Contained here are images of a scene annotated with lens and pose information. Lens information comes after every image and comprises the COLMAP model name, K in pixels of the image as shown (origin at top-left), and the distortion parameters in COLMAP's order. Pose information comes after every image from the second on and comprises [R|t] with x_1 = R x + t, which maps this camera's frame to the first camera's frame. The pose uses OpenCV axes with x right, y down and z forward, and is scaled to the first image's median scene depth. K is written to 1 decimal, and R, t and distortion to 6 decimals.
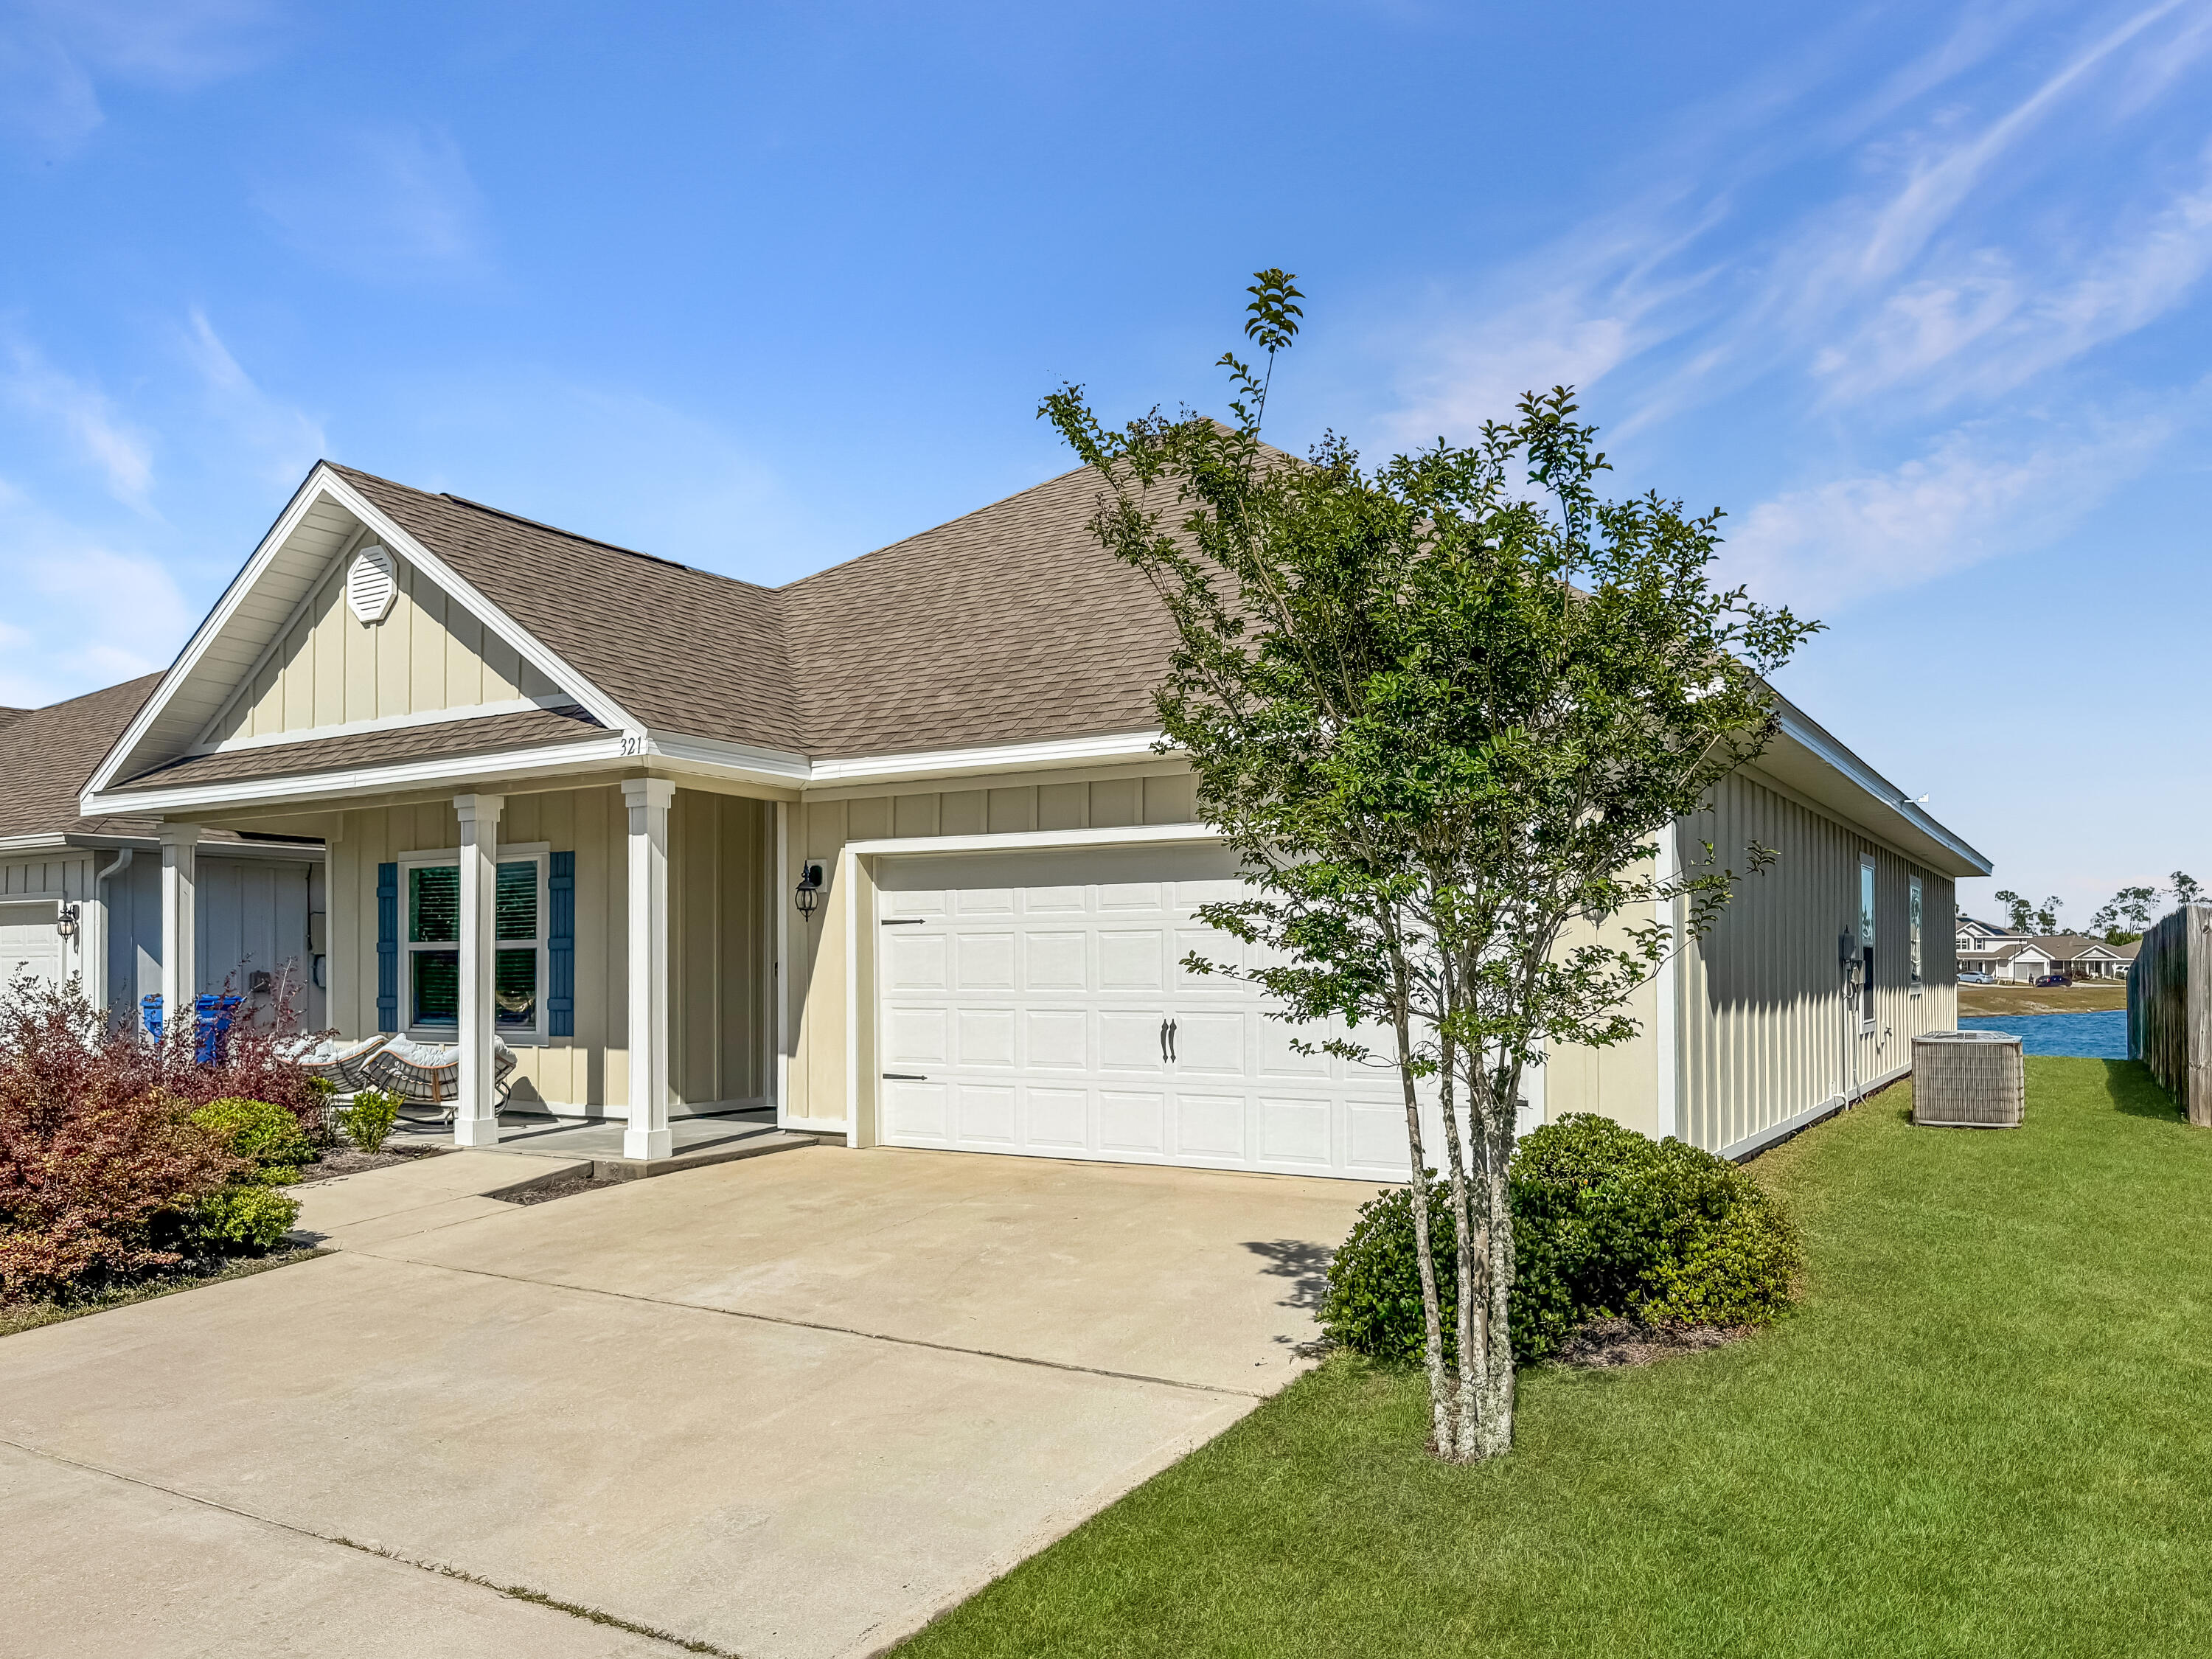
lens RADIAL K [[1579.5, 0, 1106.0], [0, 1579.5, 829.5], [0, 0, 1]] dist [0.003528, 0.000013]
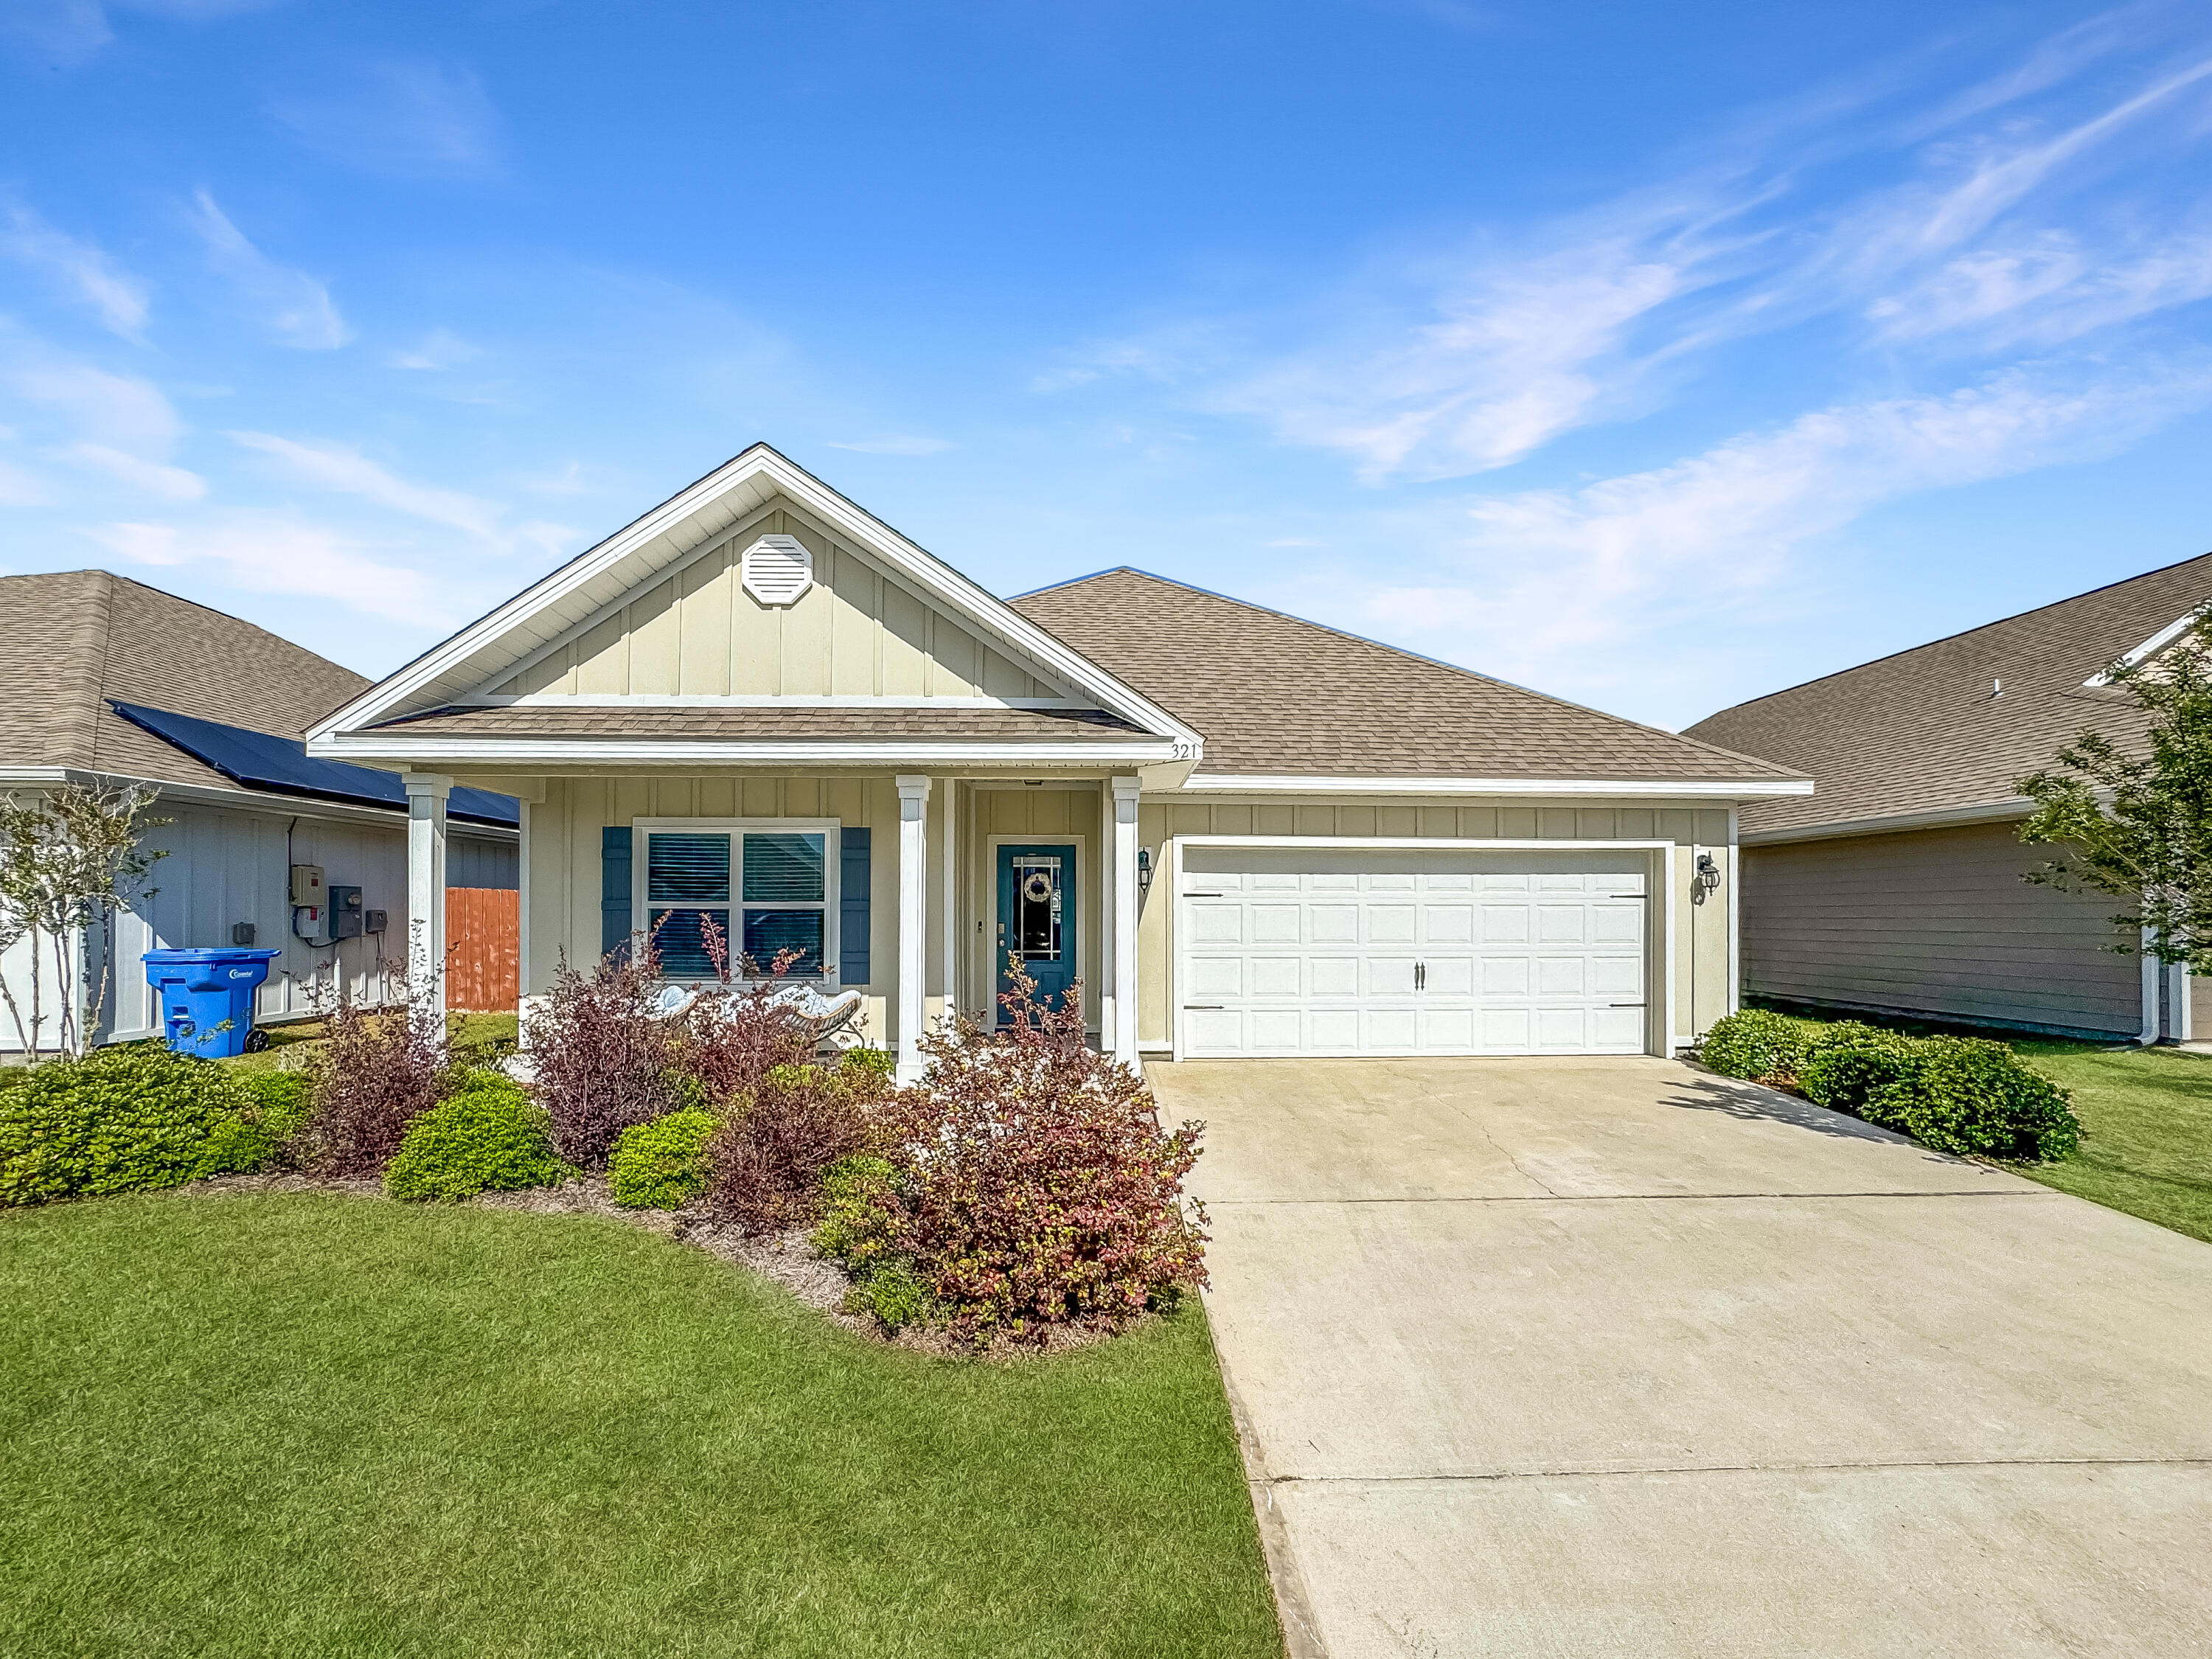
lens RADIAL K [[904.4, 0, 1108.6], [0, 904.4, 840.4], [0, 0, 1]] dist [-0.013645, 0.000046]
pose [[0.832441, 0.051016, 0.551760, -0.622272], [-0.052989, 0.998518, -0.012379, 0.024307], [-0.551574, -0.018932, 0.833911, 0.374886]]
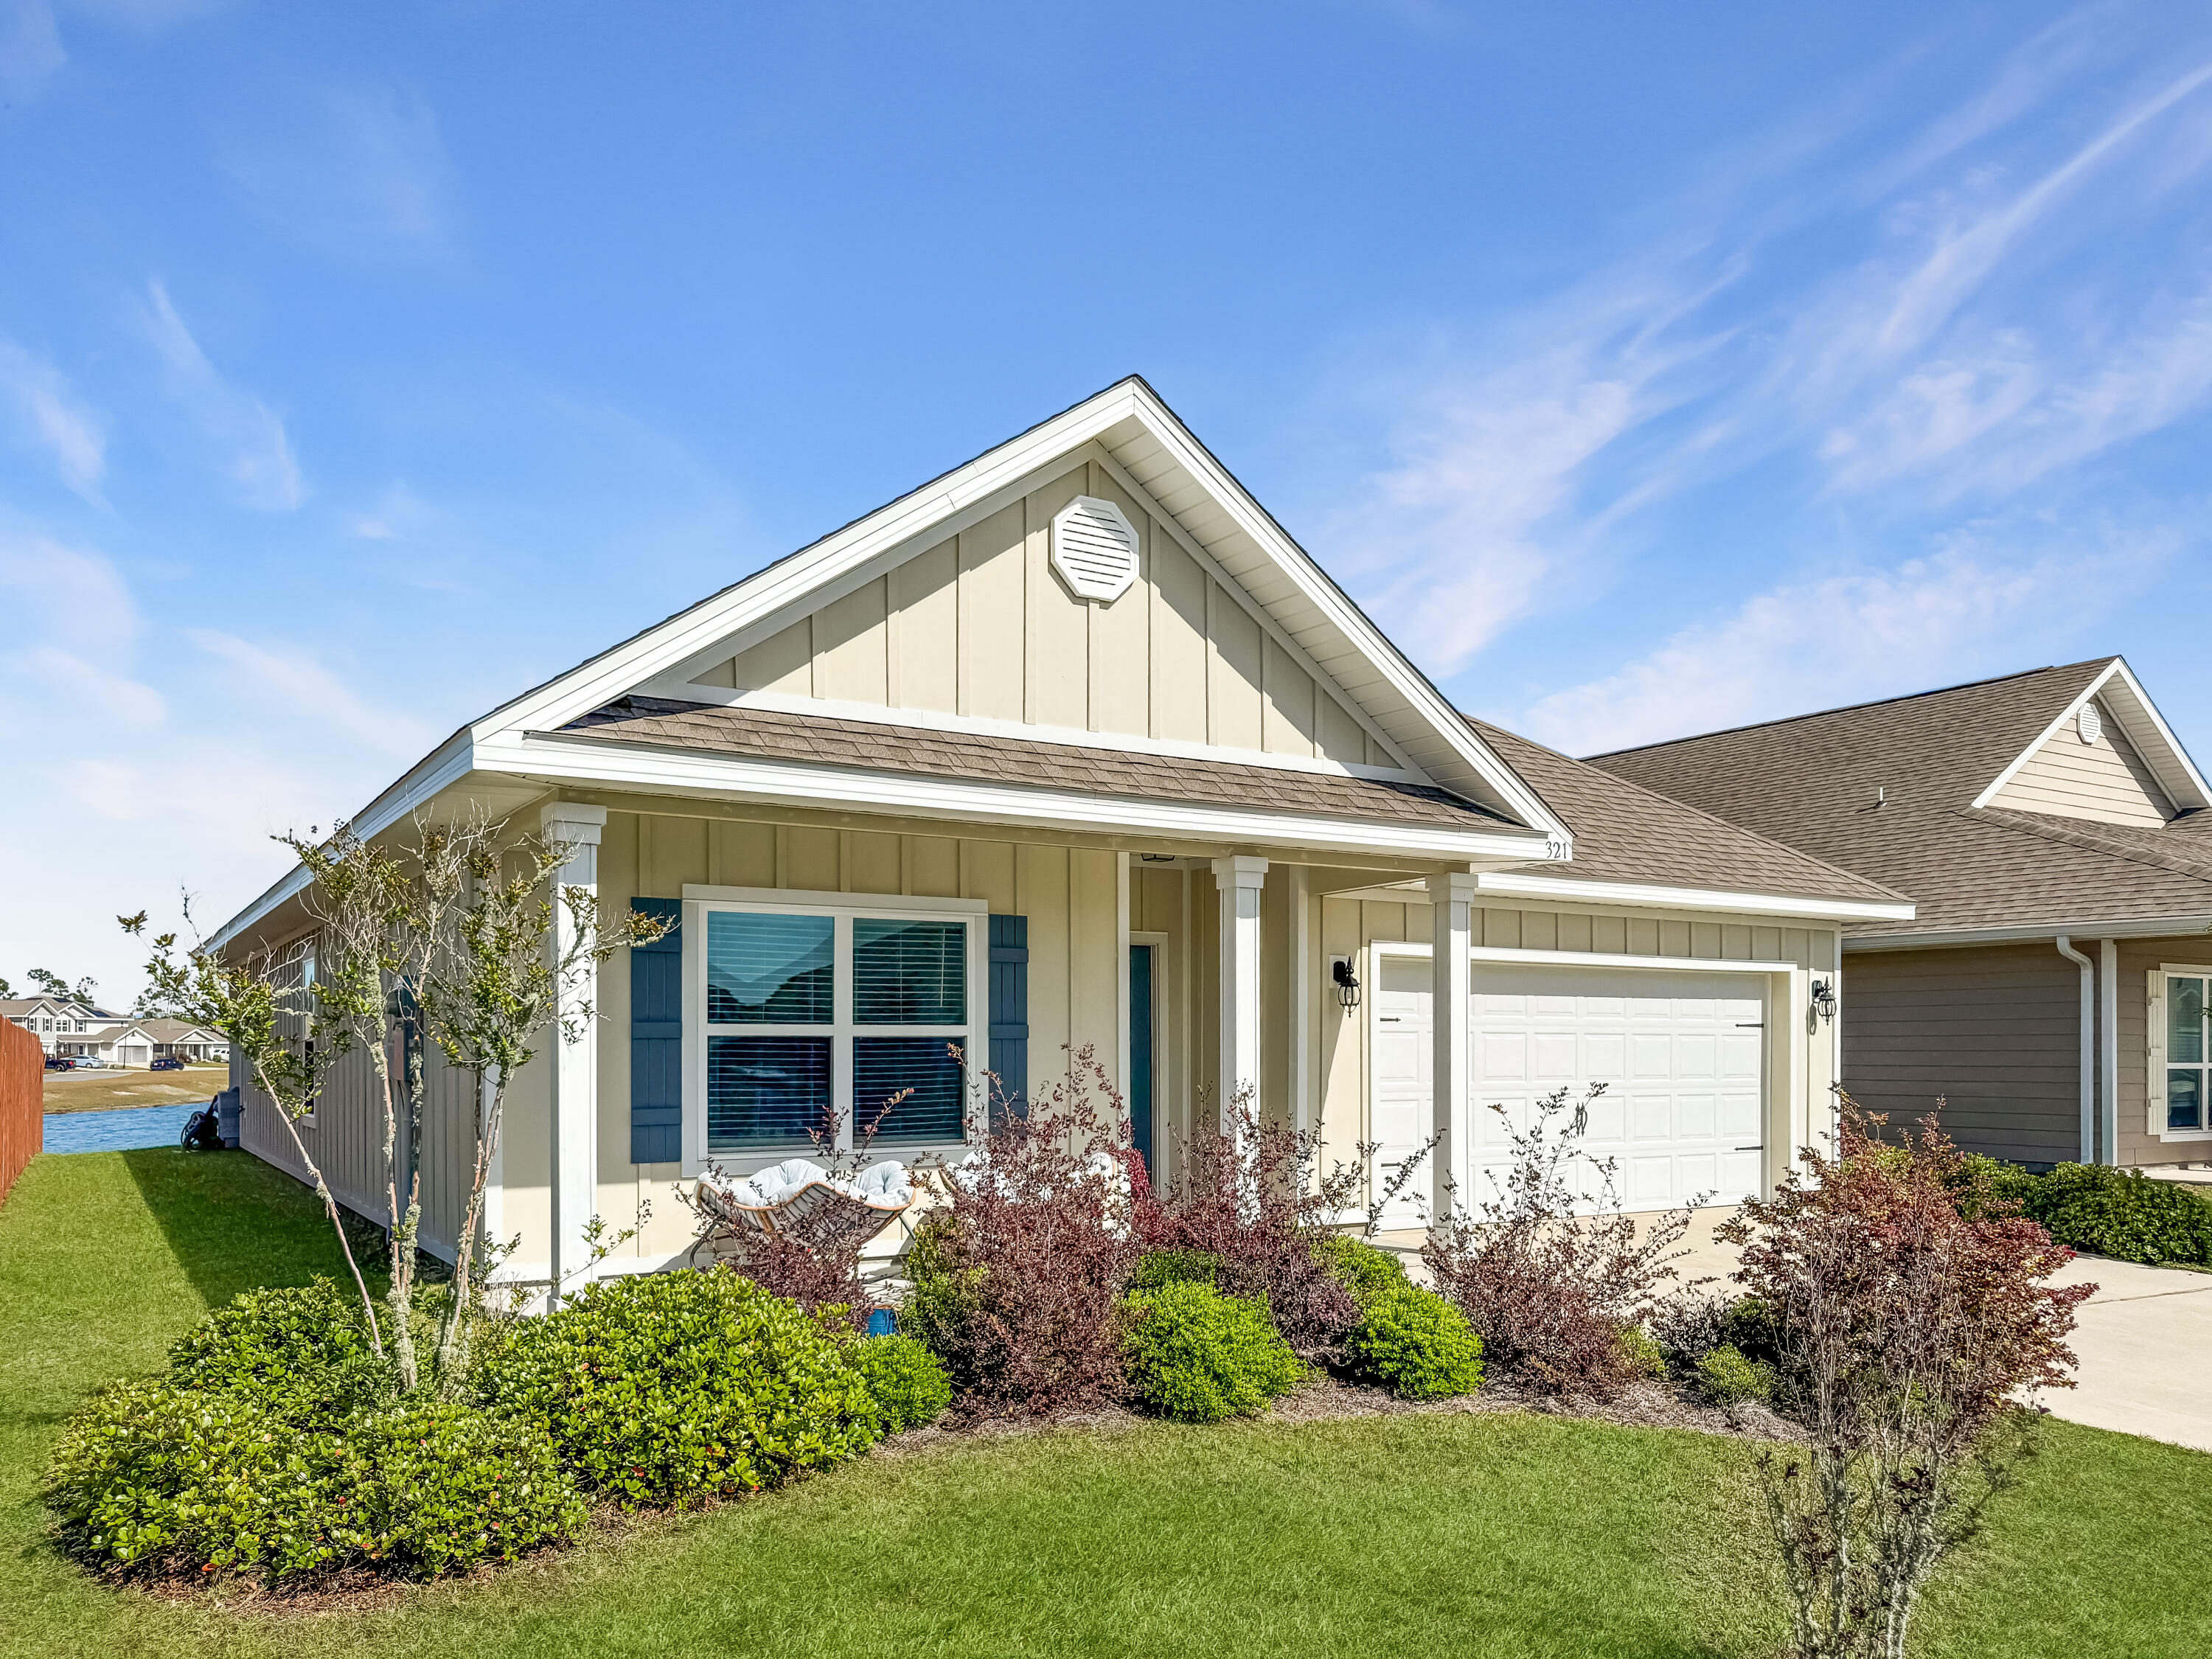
lens RADIAL K [[1663.1, 0, 1108.7], [0, 1663.1, 907.8], [0, 0, 1]] dist [0.027602, -0.000806]
pose [[0.433369, 0.078981, 0.897749, -1.184377], [-0.081154, 0.995525, -0.048408, 0.051722], [-0.897555, -0.051877, 0.437839, 0.661598]]
